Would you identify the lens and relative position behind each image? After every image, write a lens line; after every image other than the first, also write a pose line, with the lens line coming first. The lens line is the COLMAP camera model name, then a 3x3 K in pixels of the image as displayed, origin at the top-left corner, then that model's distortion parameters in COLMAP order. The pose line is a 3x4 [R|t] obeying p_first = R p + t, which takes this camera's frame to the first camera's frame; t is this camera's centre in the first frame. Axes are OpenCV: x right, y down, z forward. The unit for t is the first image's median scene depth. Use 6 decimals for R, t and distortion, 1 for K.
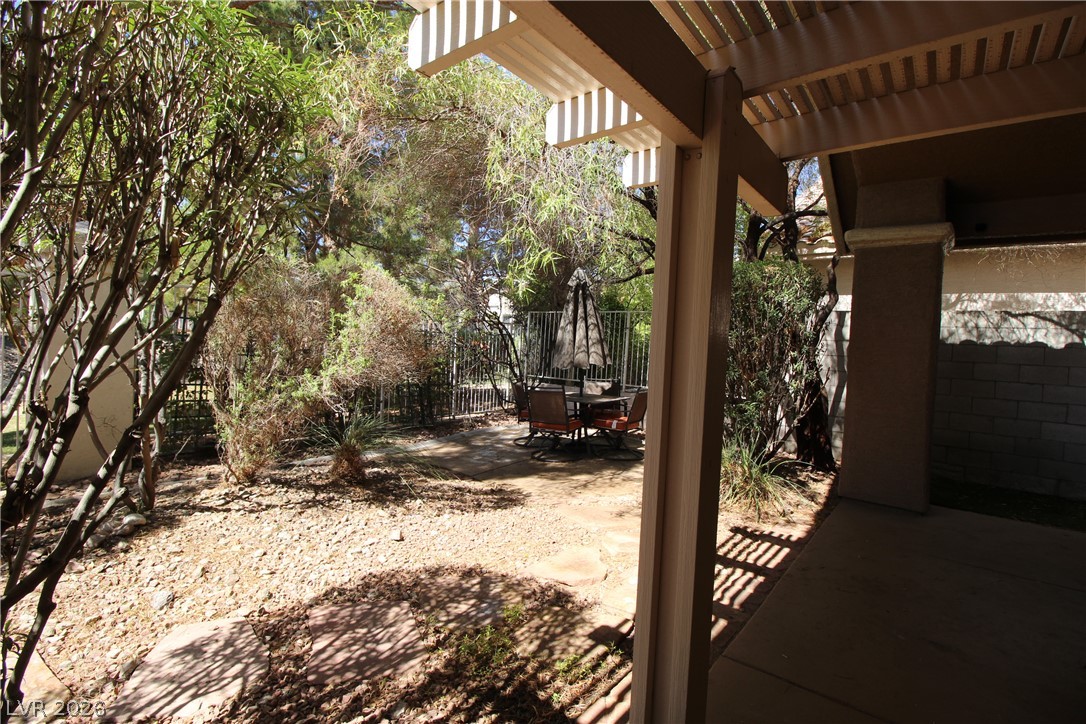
lens RADIAL K [[502.6, 0, 547.6], [0, 502.6, 351.5], [0, 0, 1]] dist [0.001784, -0.014924]
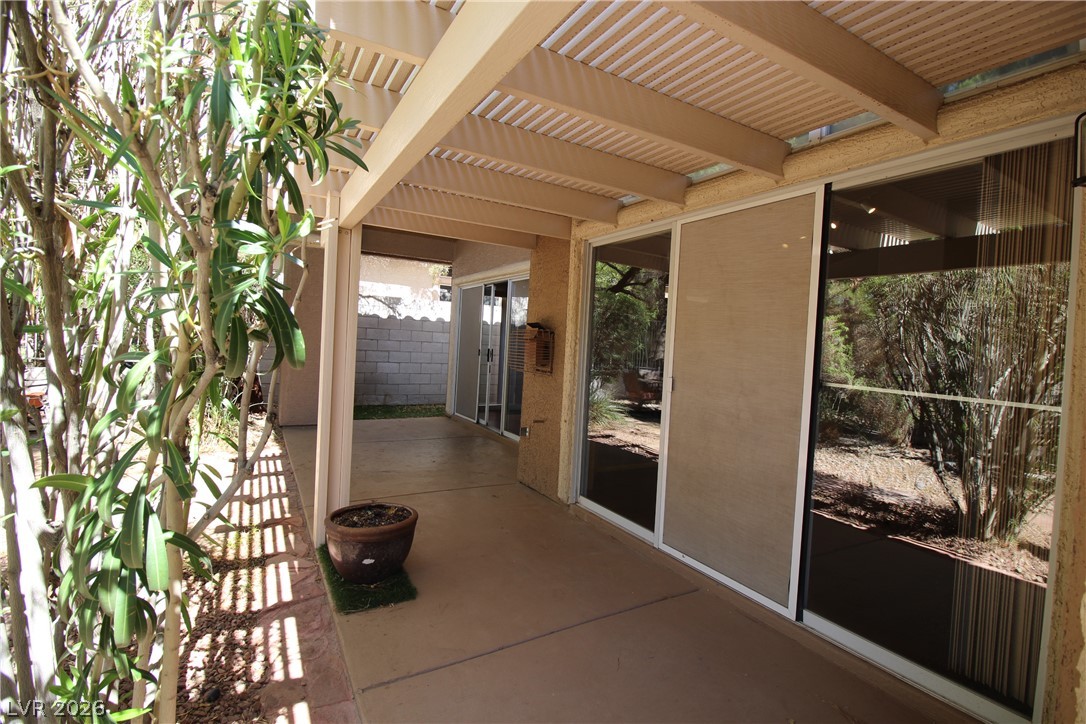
lens RADIAL K [[502.6, 0, 547.6], [0, 502.6, 351.5], [0, 0, 1]] dist [0.001784, -0.014924]
pose [[0.359524, -0.053123, 0.931623, -0.482236], [-0.020177, 0.997702, 0.064677, -0.019559], [-0.932918, -0.042050, 0.357626, -0.179857]]
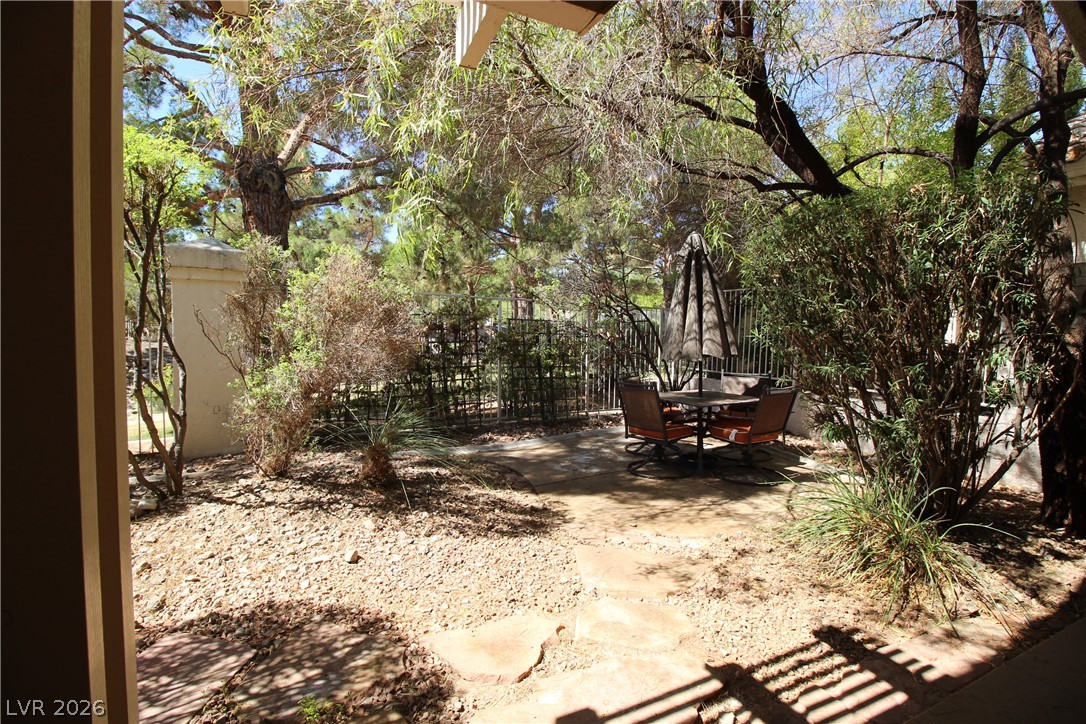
lens RADIAL K [[502.6, 0, 547.6], [0, 502.6, 351.5], [0, 0, 1]] dist [0.001784, -0.014924]
pose [[0.898028, -0.011593, -0.439785, 0.322049], [0.020166, 0.999687, 0.014825, 0.005422], [0.439476, -0.022182, 0.897981, 0.310192]]
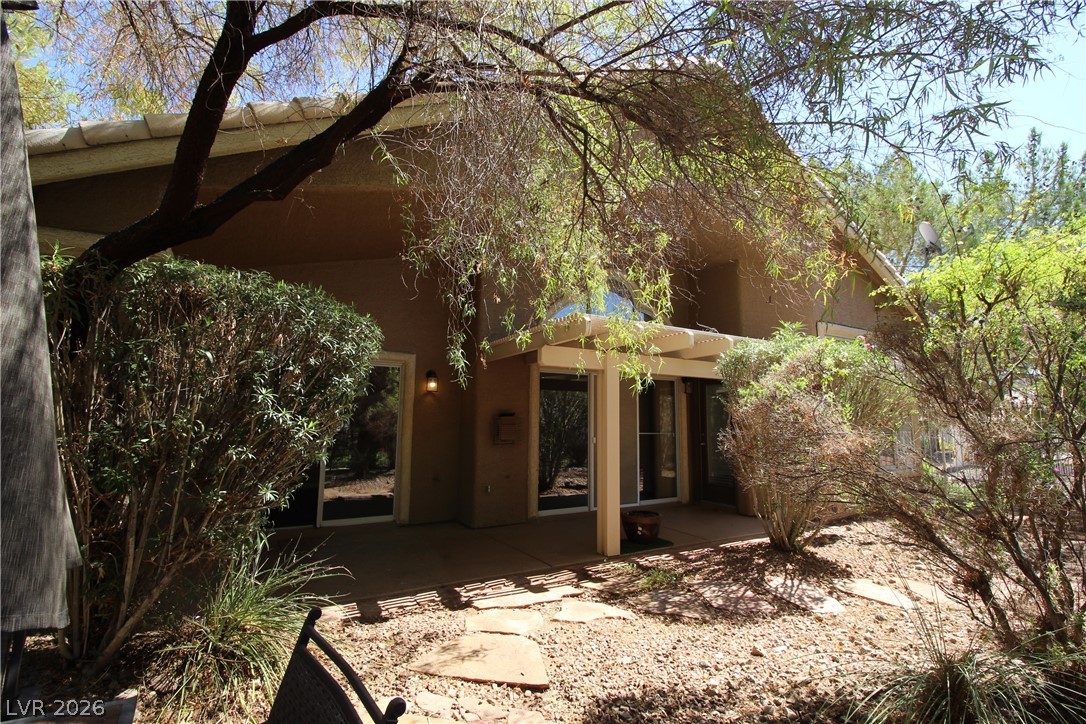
lens RADIAL K [[502.6, 0, 547.6], [0, 502.6, 351.5], [0, 0, 1]] dist [0.001784, -0.014924]
pose [[-0.935162, -0.013528, 0.353961, -0.211317], [-0.057041, 0.991980, -0.112789, -0.039019], [-0.349596, -0.125667, -0.928434, 1.688764]]
